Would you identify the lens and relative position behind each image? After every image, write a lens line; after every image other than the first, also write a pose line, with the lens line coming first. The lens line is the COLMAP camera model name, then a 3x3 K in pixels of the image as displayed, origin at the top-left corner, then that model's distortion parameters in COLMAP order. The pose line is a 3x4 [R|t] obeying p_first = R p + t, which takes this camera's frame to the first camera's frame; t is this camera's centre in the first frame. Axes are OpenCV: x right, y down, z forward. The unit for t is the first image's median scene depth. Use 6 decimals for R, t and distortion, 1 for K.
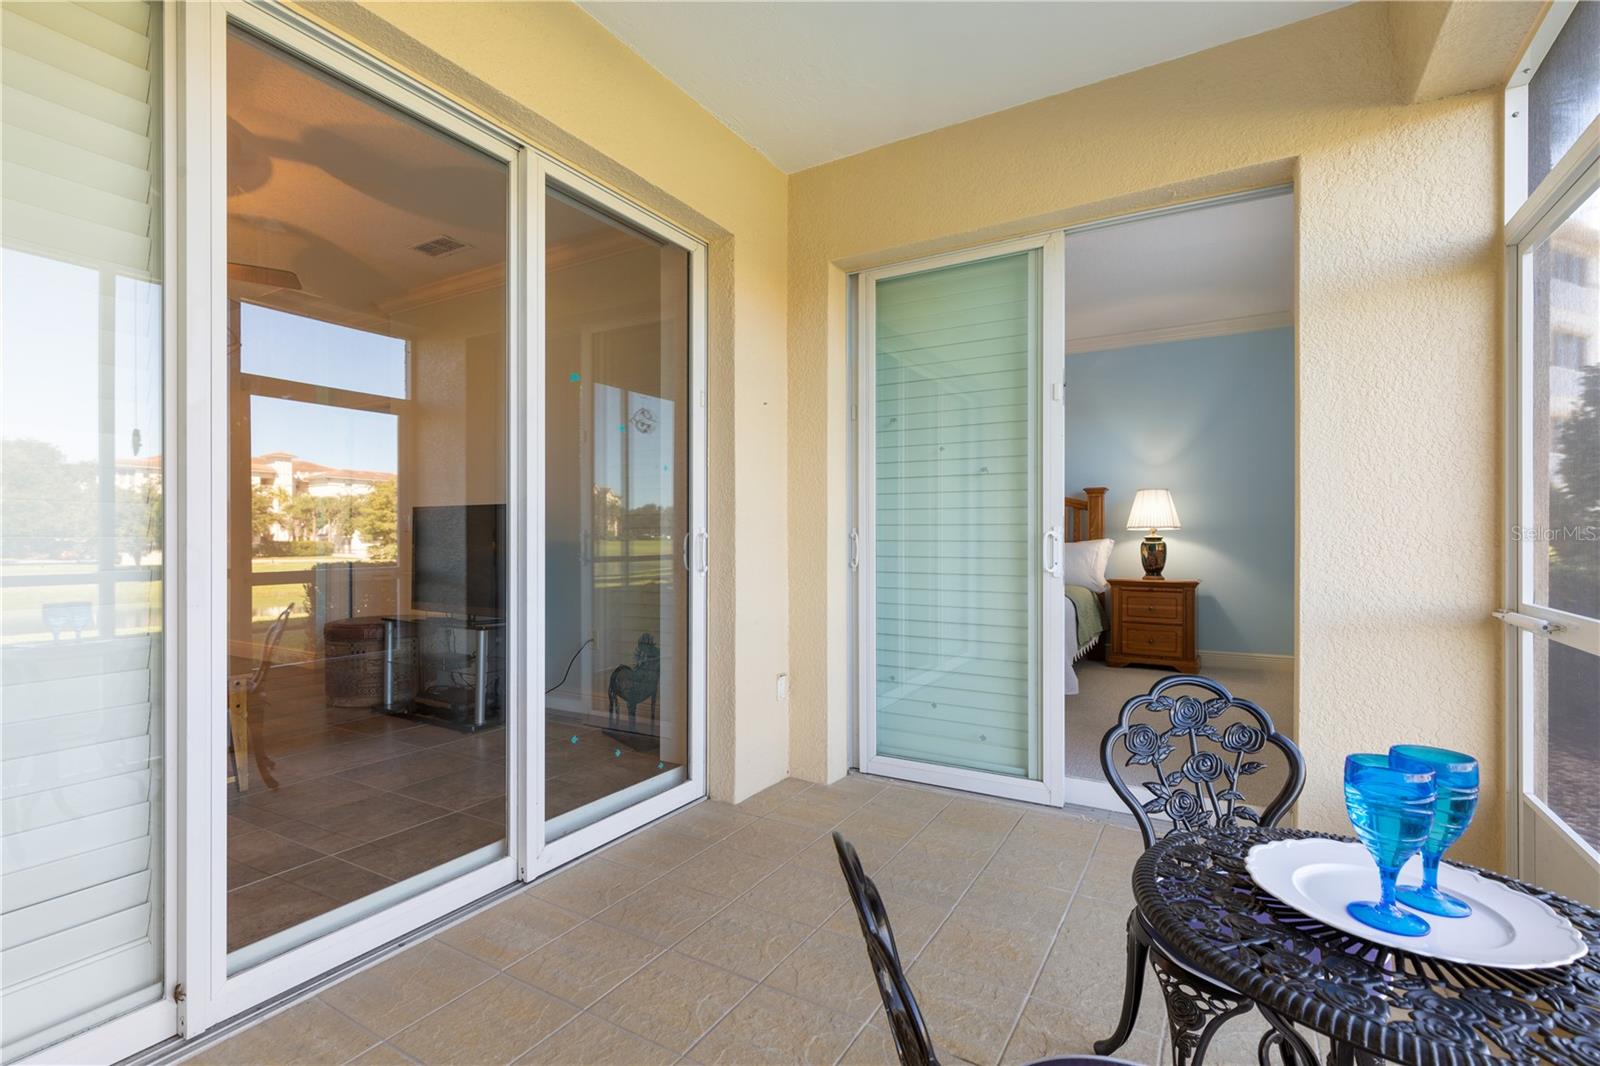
lens RADIAL K [[734.6, 0, 809.9], [0, 734.6, 558.0], [0, 0, 1]] dist [0.009577, -0.002585]
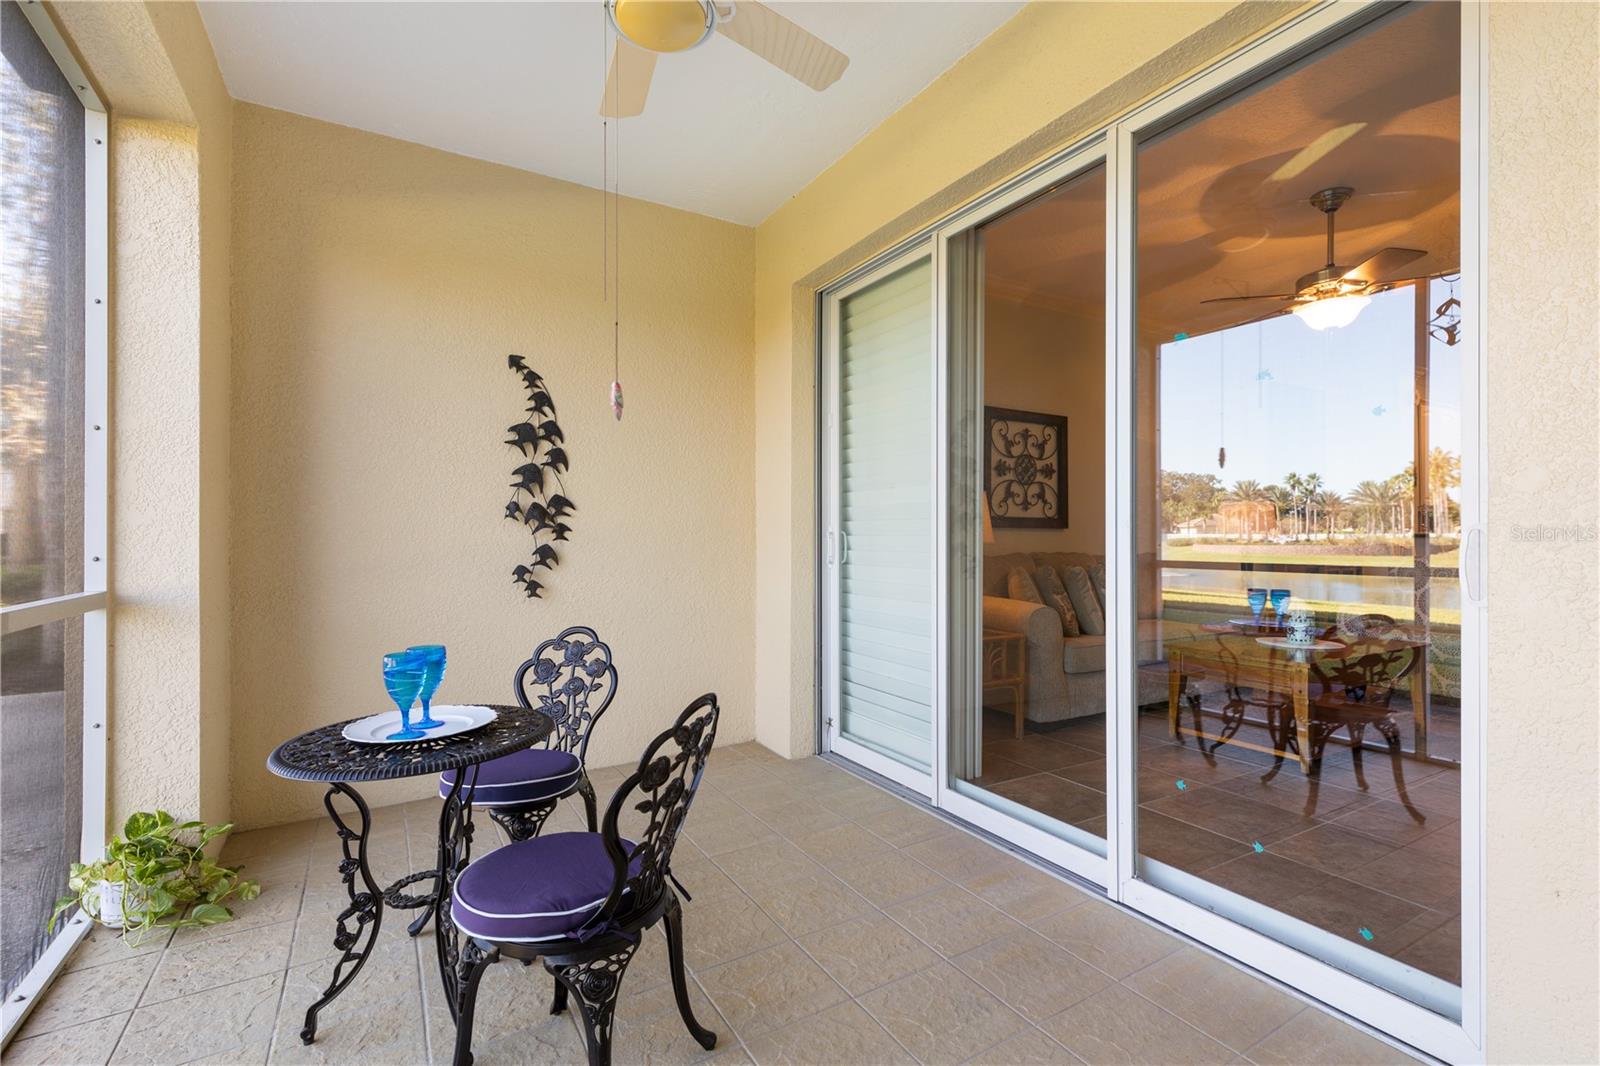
lens RADIAL K [[734.6, 0, 804.4], [0, 734.6, 534.8], [0, 0, 1]] dist [0.009577, -0.002585]
pose [[-0.500075, -0.004148, -0.865972, 0.649902], [-0.019378, 0.999792, 0.006401, -0.024817], [0.865765, 0.019982, -0.500051, 1.152806]]
